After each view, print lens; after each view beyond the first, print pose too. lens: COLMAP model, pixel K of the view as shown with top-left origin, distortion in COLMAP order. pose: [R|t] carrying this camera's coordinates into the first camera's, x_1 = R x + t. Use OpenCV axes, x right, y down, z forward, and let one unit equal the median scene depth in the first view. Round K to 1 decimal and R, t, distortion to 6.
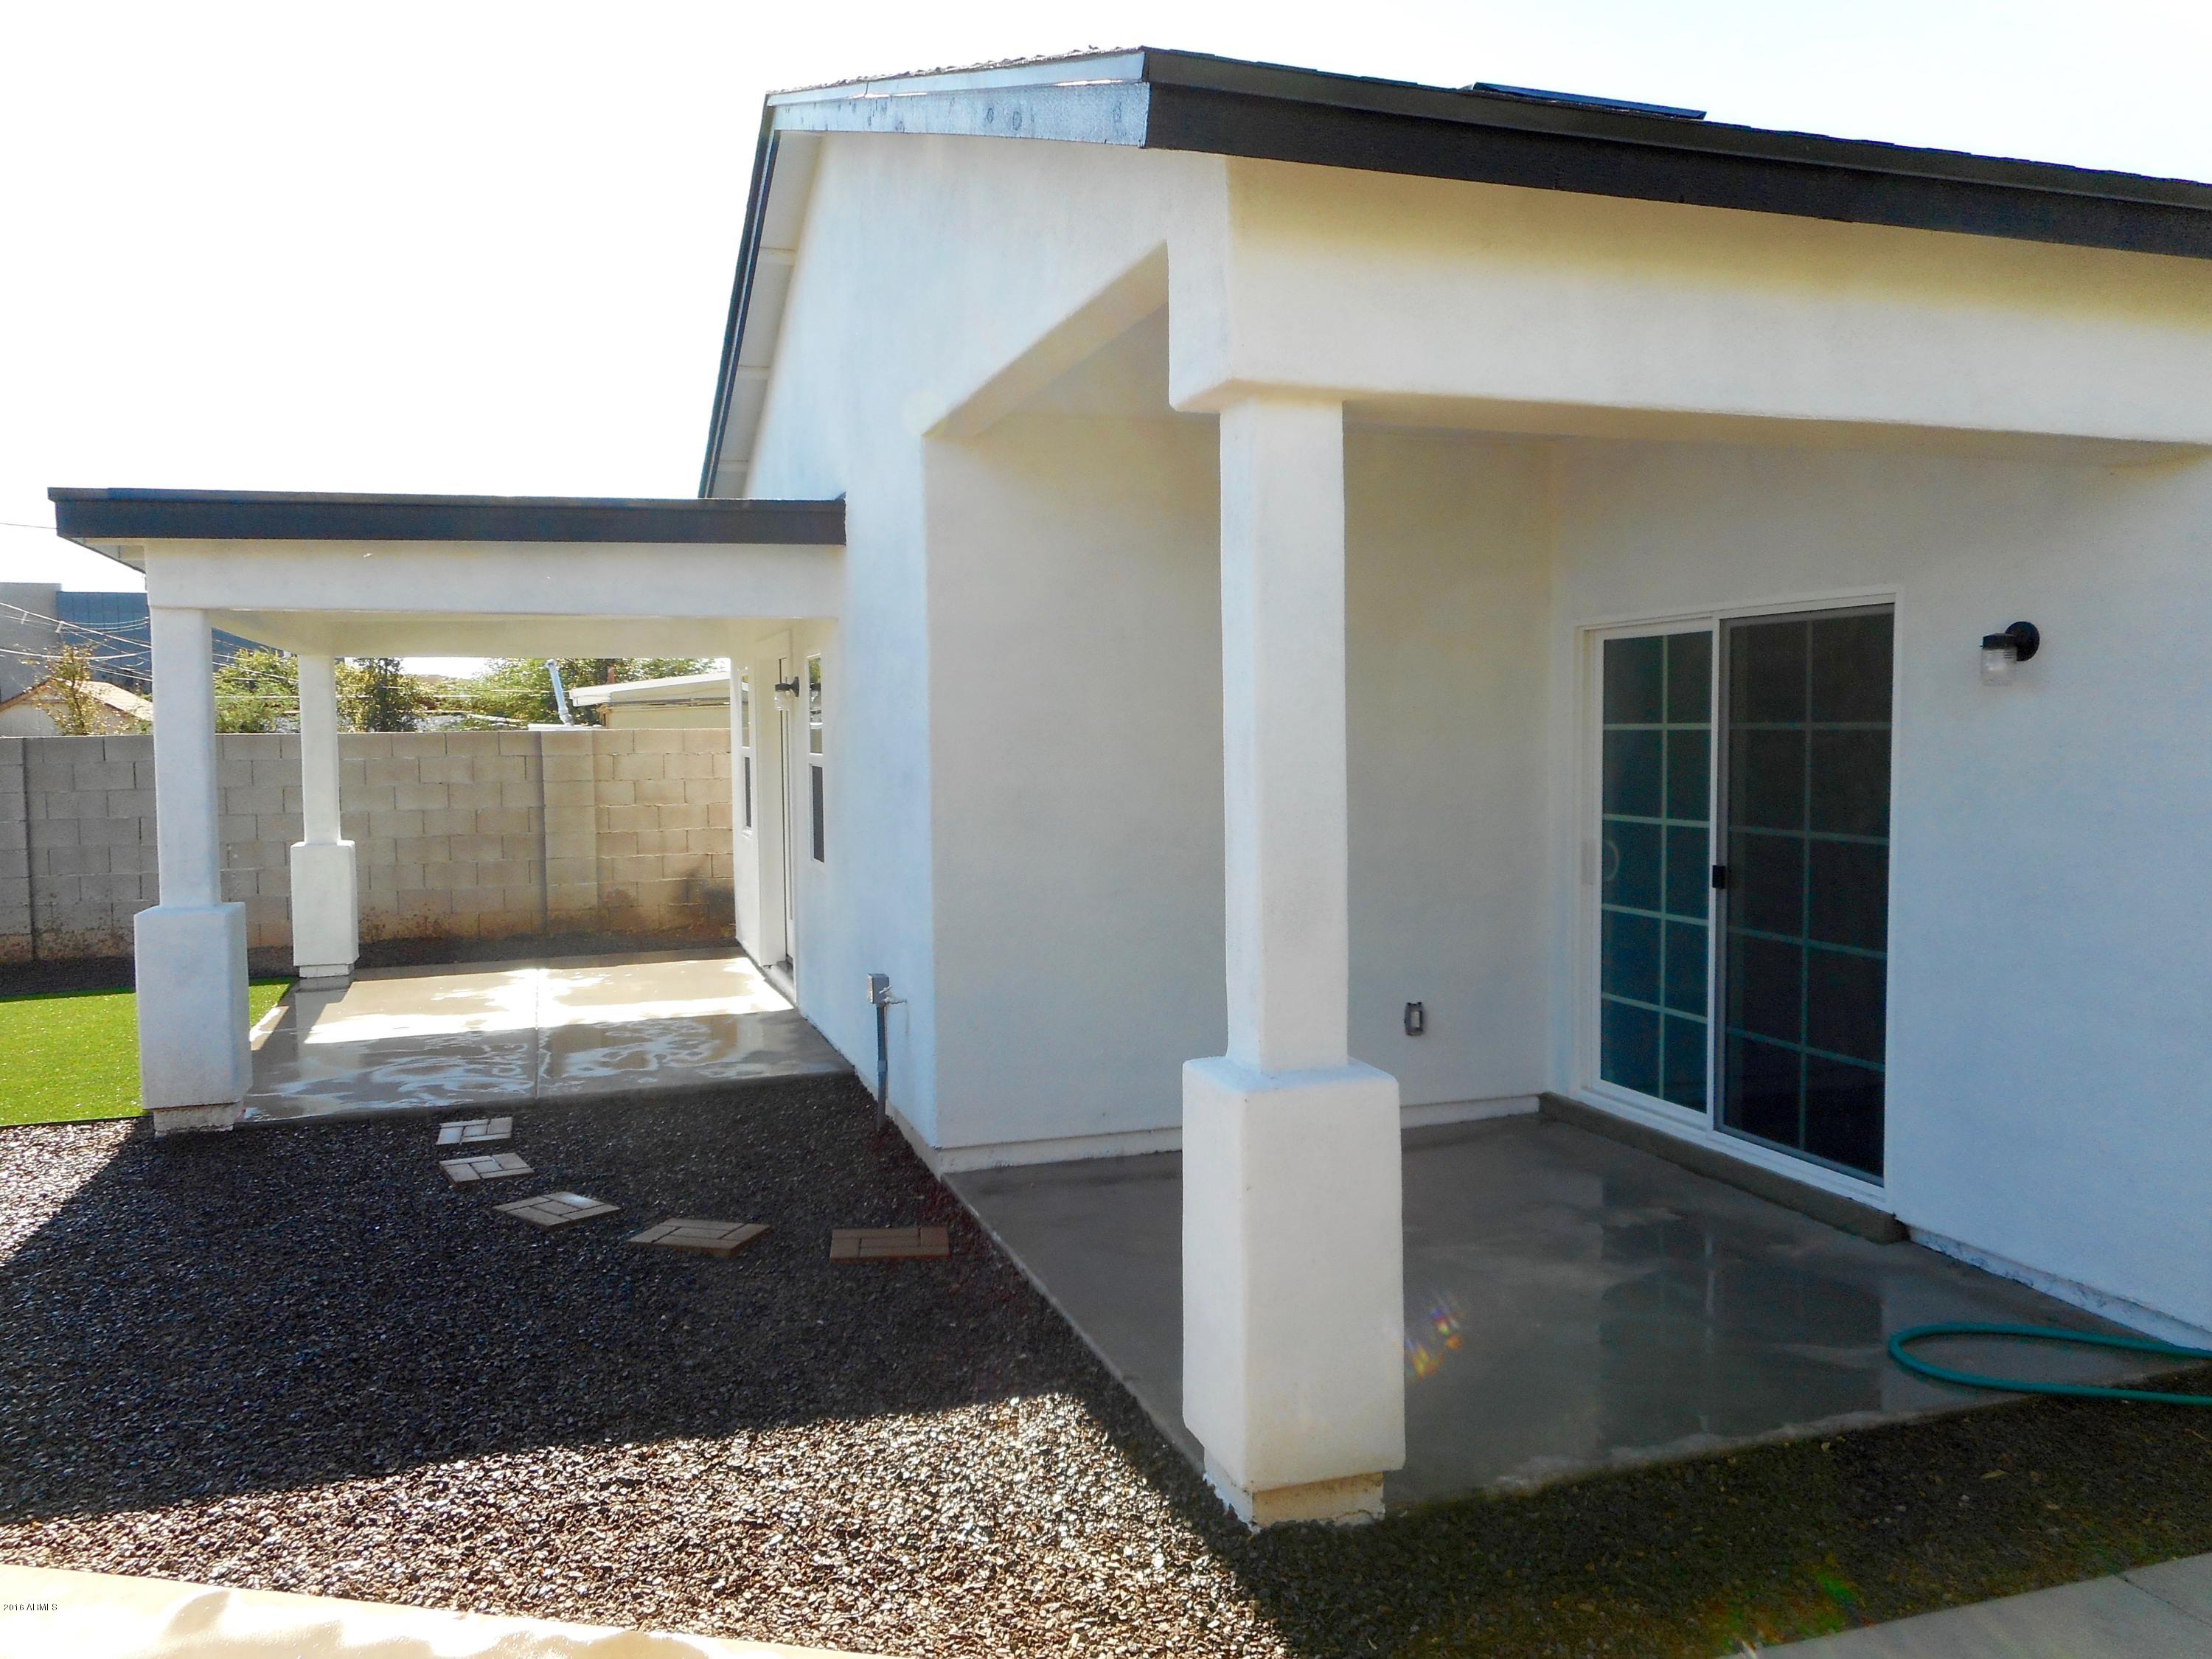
lens RADIAL K [[1665.4, 0, 1111.2], [0, 1665.4, 829.1], [0, 0, 1]] dist [0.012793, -0.001740]
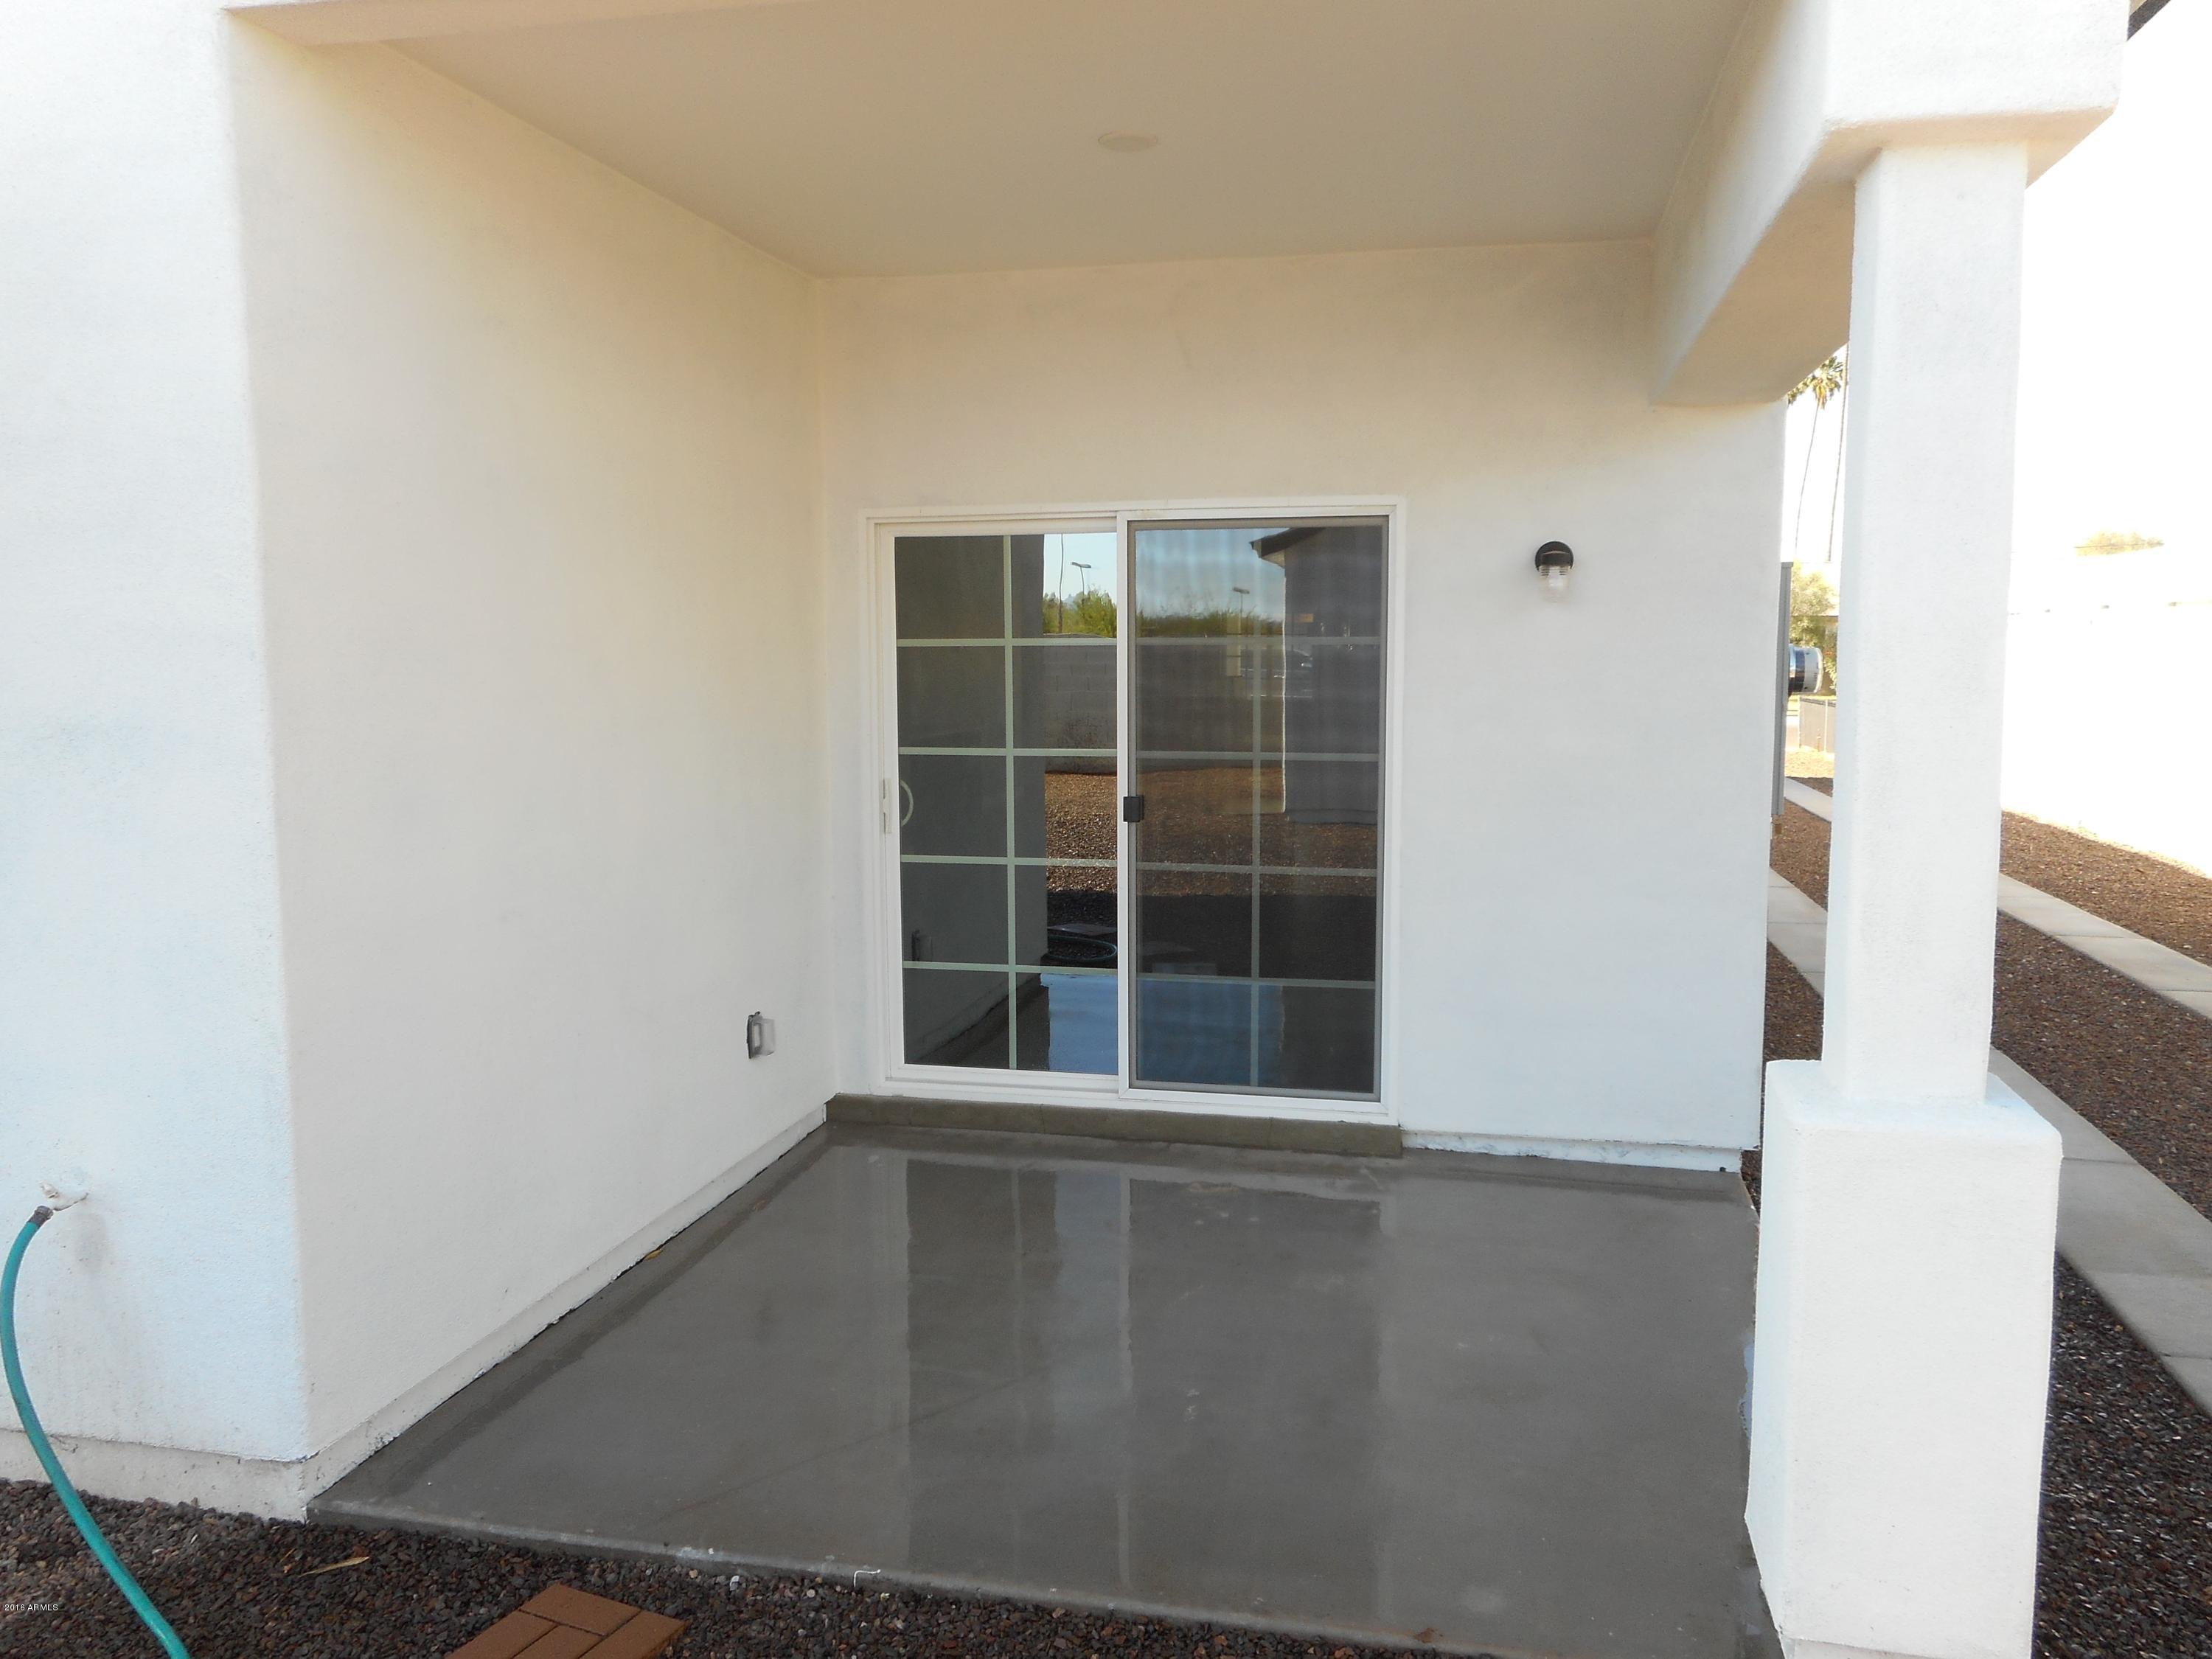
lens RADIAL K [[1665.4, 0, 1108.7], [0, 1665.4, 828.0], [0, 0, 1]] dist [0.012793, -0.001740]
pose [[0.520951, -0.084458, 0.849398, -0.401399], [0.052360, 0.996381, 0.066960, -0.022052], [-0.851979, 0.009591, 0.523488, 0.534699]]
